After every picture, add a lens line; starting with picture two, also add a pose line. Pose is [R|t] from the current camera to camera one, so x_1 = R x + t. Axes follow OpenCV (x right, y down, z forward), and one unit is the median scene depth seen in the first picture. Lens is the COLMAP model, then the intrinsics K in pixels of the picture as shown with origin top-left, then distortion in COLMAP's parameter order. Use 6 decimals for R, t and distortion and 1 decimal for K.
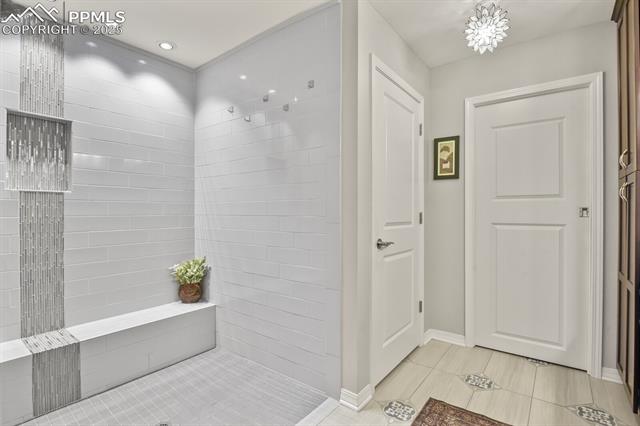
lens RADIAL K [[309.9, 0, 322.9], [0, 309.9, 211.6], [0, 0, 1]] dist [-0.014129, -0.000227]
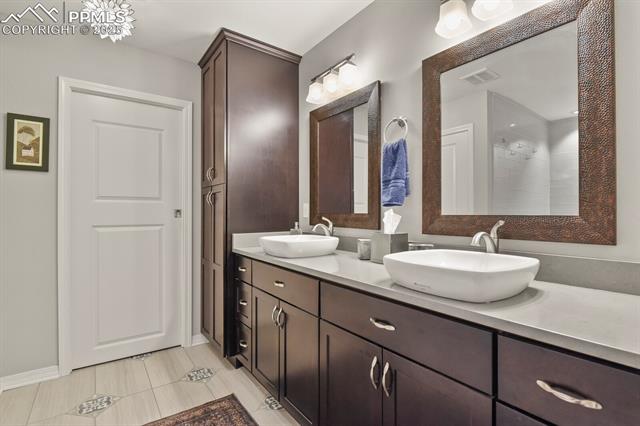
lens RADIAL K [[309.9, 0, 322.3], [0, 309.9, 211.3], [0, 0, 1]] dist [-0.014129, -0.000227]
pose [[0.288822, 0.003615, 0.957376, -0.133923], [0.001916, 0.999989, -0.004354, 0.000157], [-0.957381, 0.003092, 0.288812, 0.105313]]
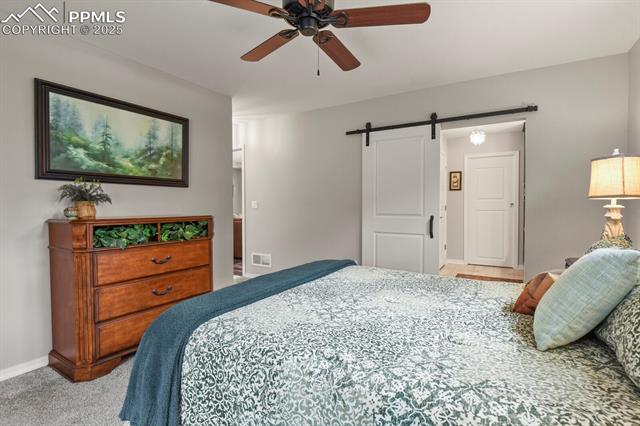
lens RADIAL K [[309.9, 0, 319.7], [0, 309.9, 212.9], [0, 0, 1]] dist [-0.014129, -0.000227]
pose [[0.994356, -0.003420, 0.106043, -0.947468], [0.001633, 0.999855, 0.016939, 0.018390], [-0.106086, -0.016670, 0.994217, -1.294446]]
